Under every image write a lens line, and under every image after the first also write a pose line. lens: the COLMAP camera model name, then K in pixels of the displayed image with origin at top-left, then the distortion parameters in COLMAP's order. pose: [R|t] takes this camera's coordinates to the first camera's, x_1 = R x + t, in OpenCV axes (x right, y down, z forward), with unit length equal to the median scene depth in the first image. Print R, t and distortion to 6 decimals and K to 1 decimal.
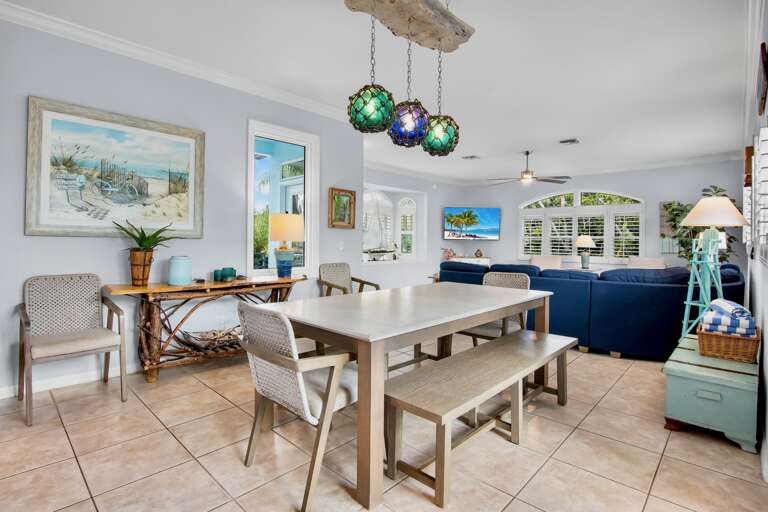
lens RADIAL K [[375.2, 0, 383.8], [0, 375.2, 248.1], [0, 0, 1]] dist [-0.015574, -0.000217]
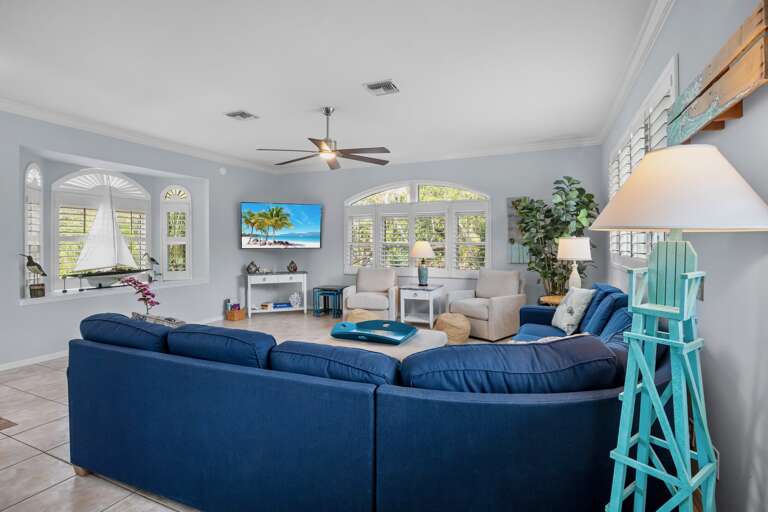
lens RADIAL K [[375.2, 0, 383.8], [0, 375.2, 248.1], [0, 0, 1]] dist [-0.015574, -0.000217]
pose [[0.942020, -0.019602, 0.334985, 0.202274], [0.021599, 0.999764, -0.002237, -0.019384], [-0.334862, 0.009343, 0.942221, 0.301356]]
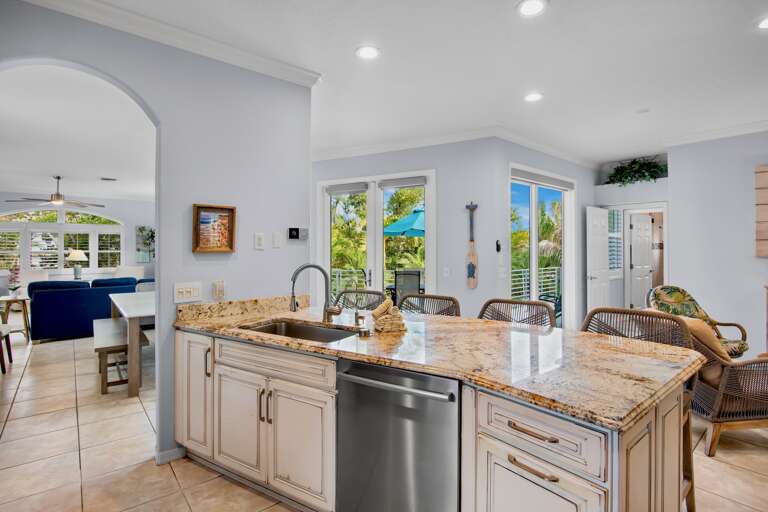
lens RADIAL K [[382.5, 0, 383.6], [0, 382.5, 245.1], [0, 0, 1]] dist [-0.066643, -0.000122]
pose [[0.112613, -0.002353, 0.993636, -0.439711], [0.021650, 0.999766, -0.000087, -0.027043], [-0.993403, 0.021522, 0.112637, -0.052244]]
